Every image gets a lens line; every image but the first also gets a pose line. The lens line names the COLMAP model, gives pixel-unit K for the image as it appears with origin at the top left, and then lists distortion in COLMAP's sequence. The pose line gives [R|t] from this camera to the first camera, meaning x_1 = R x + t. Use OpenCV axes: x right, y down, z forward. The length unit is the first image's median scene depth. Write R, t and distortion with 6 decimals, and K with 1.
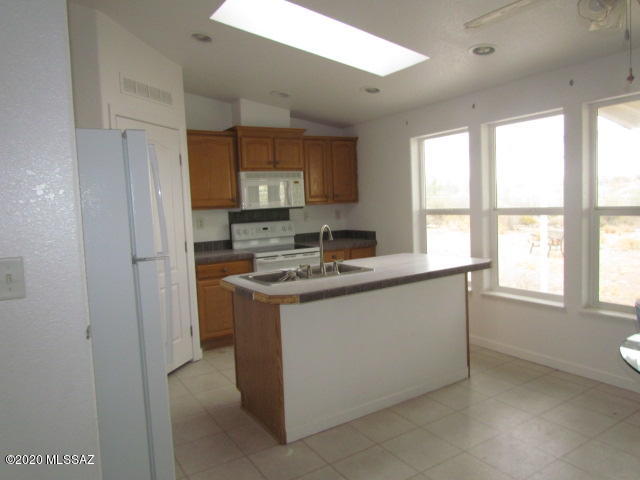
lens RADIAL K [[455.1, 0, 322.4], [0, 455.1, 239.2], [0, 0, 1]] dist [-0.019992, 0.002332]
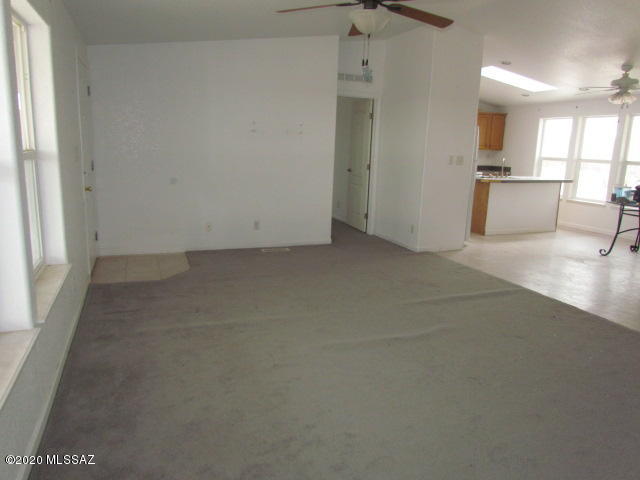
lens RADIAL K [[455.1, 0, 322.4], [0, 455.1, 239.2], [0, 0, 1]] dist [-0.019992, 0.002332]
pose [[0.980644, 0.109910, -0.162042, -0.342210], [-0.089018, 0.987377, 0.131002, 0.111378], [0.174395, -0.114042, 0.978049, -1.086590]]
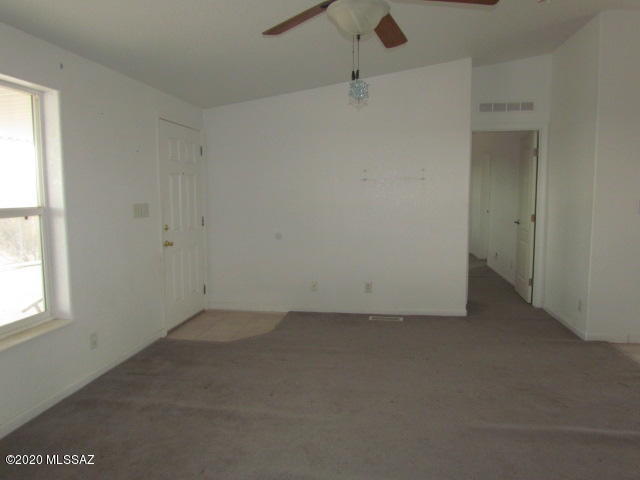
lens RADIAL K [[455.1, 0, 322.4], [0, 455.1, 239.2], [0, 0, 1]] dist [-0.019992, 0.002332]
pose [[0.753394, 0.096964, -0.650381, -0.112109], [-0.074156, 0.995287, 0.062483, 0.079898], [0.653375, 0.001155, 0.757034, -0.766875]]
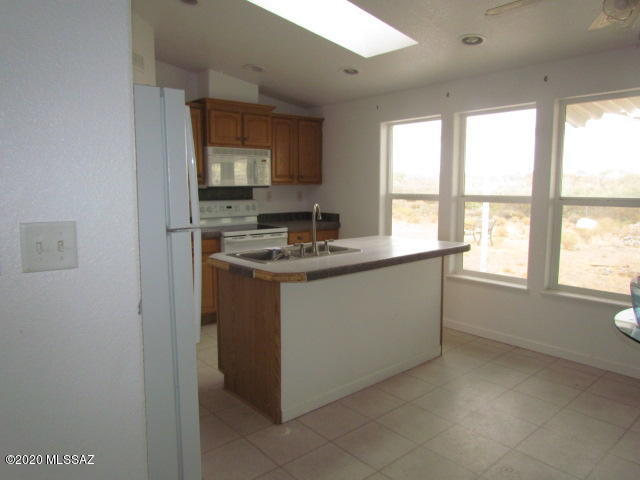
lens RADIAL K [[455.1, 0, 322.4], [0, 455.1, 239.2], [0, 0, 1]] dist [-0.019992, 0.002332]
pose [[0.987067, 0.024632, 0.158404, -0.088982], [-0.030104, 0.999027, 0.032238, 0.008427], [-0.157456, -0.036590, 0.986848, 0.012938]]
